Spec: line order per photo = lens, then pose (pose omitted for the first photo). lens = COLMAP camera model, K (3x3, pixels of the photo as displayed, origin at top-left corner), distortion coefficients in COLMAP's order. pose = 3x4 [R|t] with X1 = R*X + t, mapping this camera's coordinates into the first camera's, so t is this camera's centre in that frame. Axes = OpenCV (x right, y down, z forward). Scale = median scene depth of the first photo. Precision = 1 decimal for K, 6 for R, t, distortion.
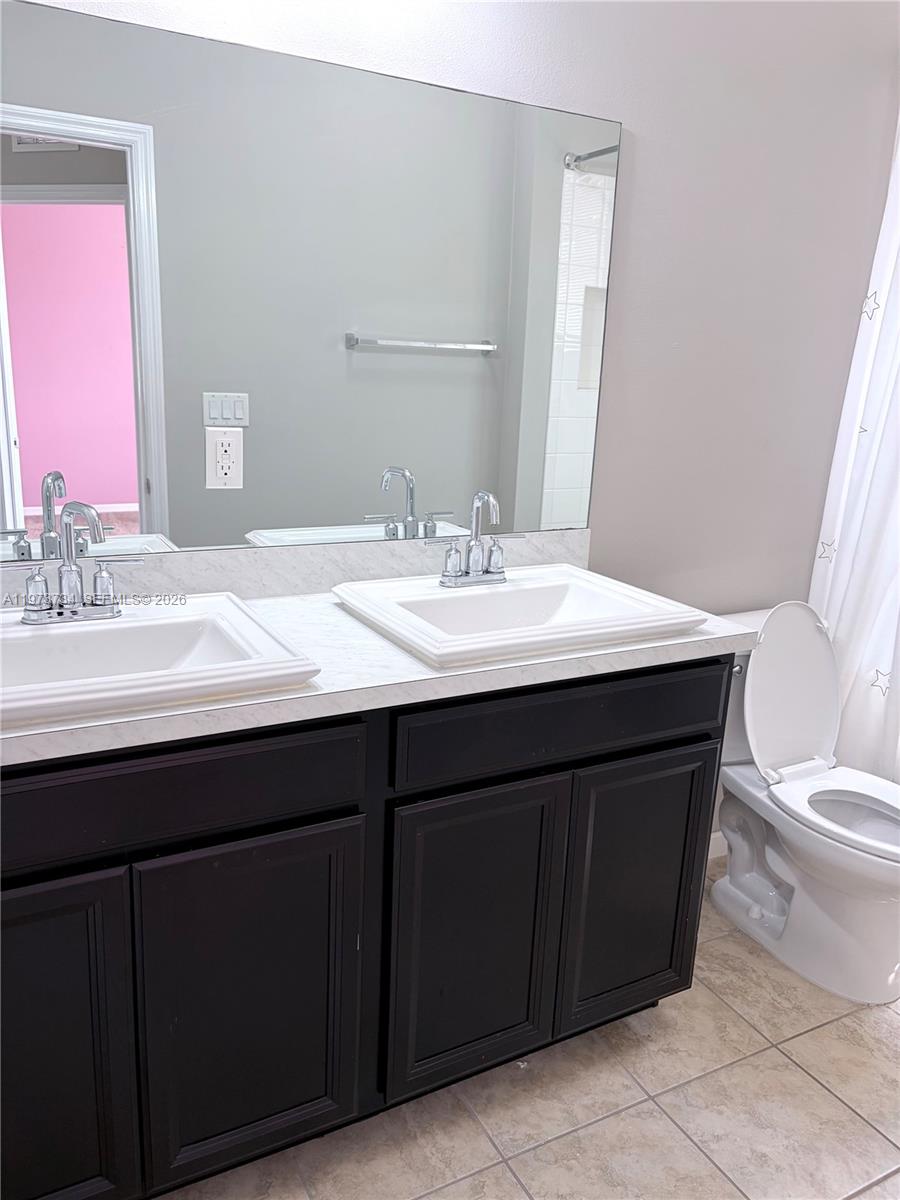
lens RADIAL K [[912.9, 0, 452.0], [0, 912.9, 604.4], [0, 0, 1]] dist [0.046169, -0.047264]
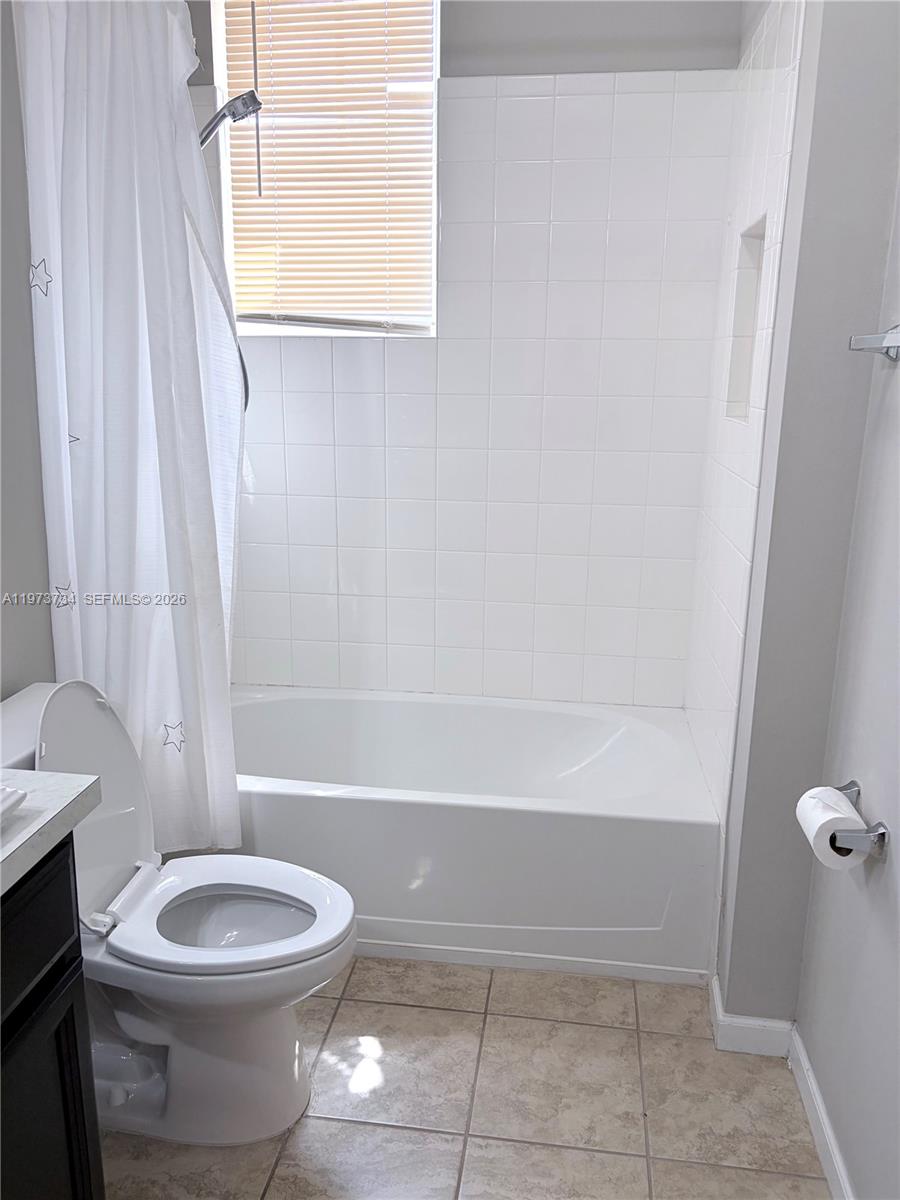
lens RADIAL K [[912.9, 0, 446.0], [0, 912.9, 594.4], [0, 0, 1]] dist [0.046169, -0.047264]
pose [[0.598708, -0.229085, 0.767508, 0.009586], [0.218254, 0.968626, 0.118862, -0.092973], [-0.770658, 0.096348, 0.629924, 0.305005]]
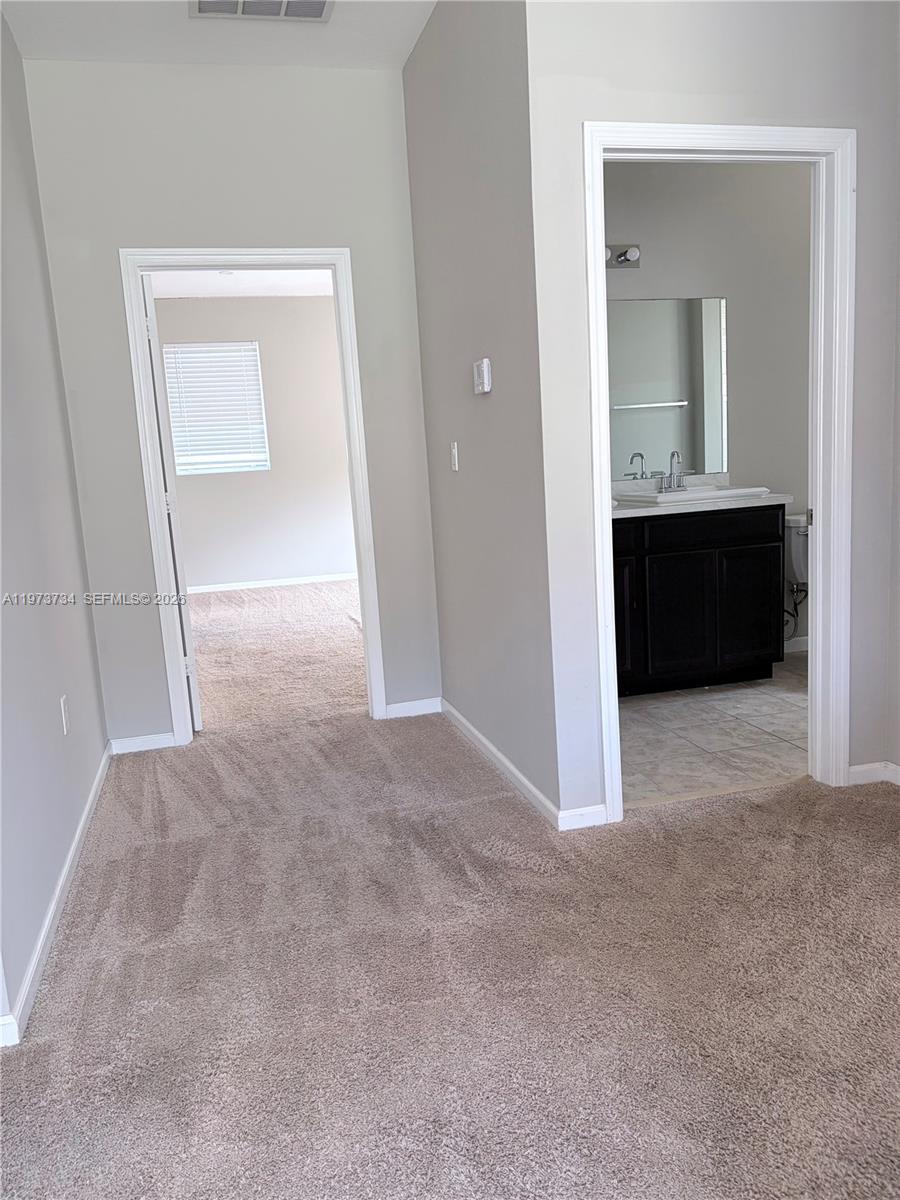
lens RADIAL K [[912.9, 0, 449.7], [0, 912.9, 601.3], [0, 0, 1]] dist [0.046169, -0.047264]
pose [[0.967319, -0.064246, -0.245290, 0.022644], [0.039633, 0.993788, -0.103995, 0.381613], [0.250447, 0.090875, 0.963856, -1.120232]]
